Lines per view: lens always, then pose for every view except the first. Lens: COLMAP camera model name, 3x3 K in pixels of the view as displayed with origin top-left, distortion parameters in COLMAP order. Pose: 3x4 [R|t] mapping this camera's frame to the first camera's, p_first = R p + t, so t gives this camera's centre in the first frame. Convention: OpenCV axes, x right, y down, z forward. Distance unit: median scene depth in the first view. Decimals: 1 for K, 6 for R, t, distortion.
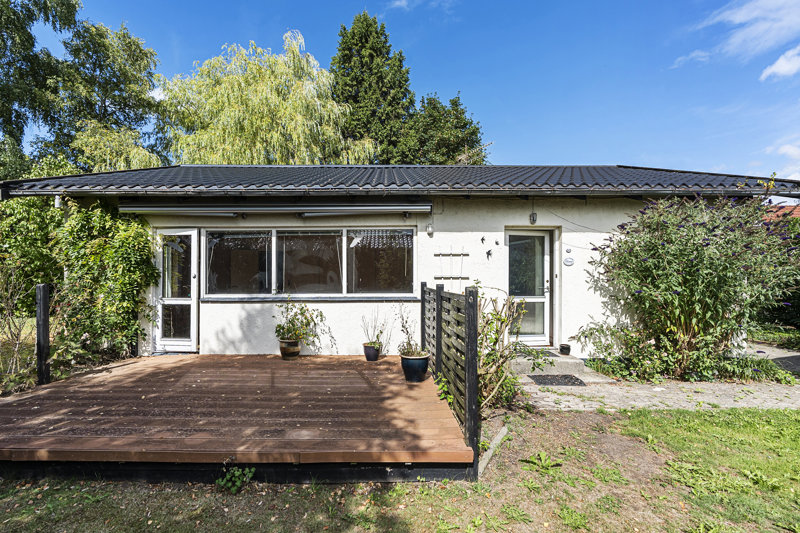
lens RADIAL K [[382.9, 0, 409.4], [0, 382.9, 269.9], [0, 0, 1]] dist [-0.009053, 0.001292]
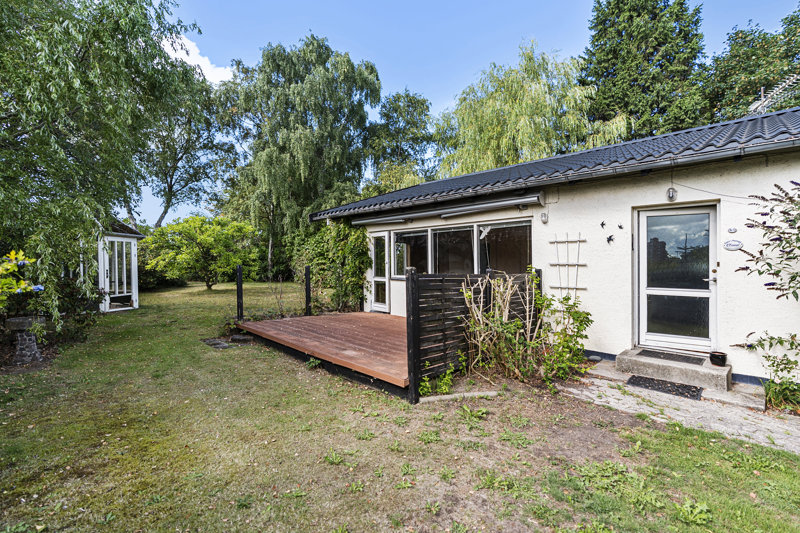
lens RADIAL K [[382.9, 0, 400.3], [0, 382.9, 273.3], [0, 0, 1]] dist [-0.009053, 0.001292]
pose [[0.677088, 0.020881, -0.735606, 0.558391], [-0.001081, 0.999625, 0.027380, 0.015880], [0.735901, -0.017744, 0.676856, 0.009276]]
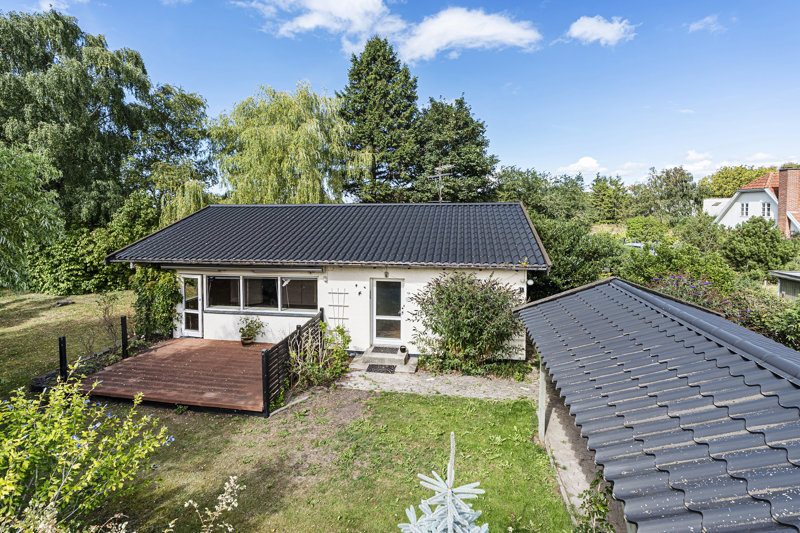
lens RADIAL K [[382.9, 0, 449.1], [0, 382.9, 232.4], [0, 0, 1]] dist [-0.009053, 0.001292]
pose [[0.994077, 0.049473, -0.096763, 0.792270], [-0.041588, 0.995775, 0.081869, -0.494413], [0.100404, -0.077360, 0.991935, -0.694852]]
